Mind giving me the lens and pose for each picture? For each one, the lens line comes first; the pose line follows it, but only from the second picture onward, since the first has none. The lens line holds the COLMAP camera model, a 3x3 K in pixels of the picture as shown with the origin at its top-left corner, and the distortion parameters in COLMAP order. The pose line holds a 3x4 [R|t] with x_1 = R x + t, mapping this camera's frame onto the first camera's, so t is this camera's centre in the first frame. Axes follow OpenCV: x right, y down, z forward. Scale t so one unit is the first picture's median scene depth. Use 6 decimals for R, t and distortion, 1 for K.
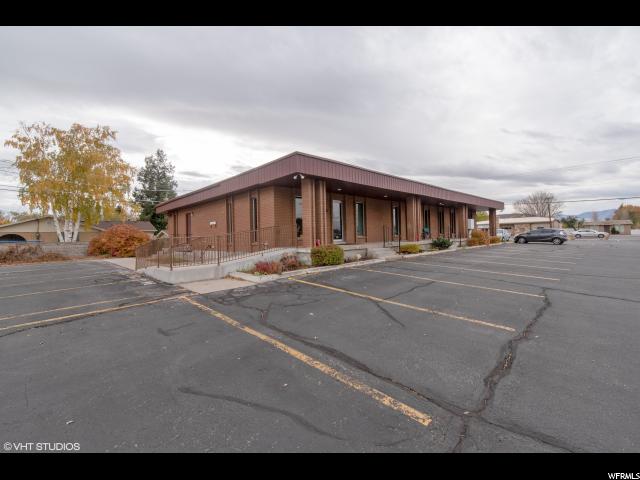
lens RADIAL K [[282.2, 0, 319.2], [0, 282.2, 236.1], [0, 0, 1]] dist [0.003403, 0.000472]
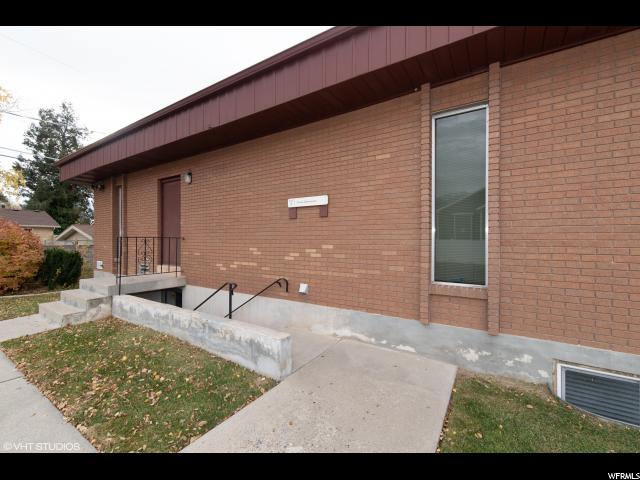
lens RADIAL K [[282.2, 0, 321.8], [0, 282.2, 239.4], [0, 0, 1]] dist [0.003403, 0.000472]
pose [[0.974662, 0.016995, 0.223034, -0.143976], [-0.018145, 0.999831, 0.003107, -0.003847], [-0.222944, -0.007075, 0.974806, 0.252165]]
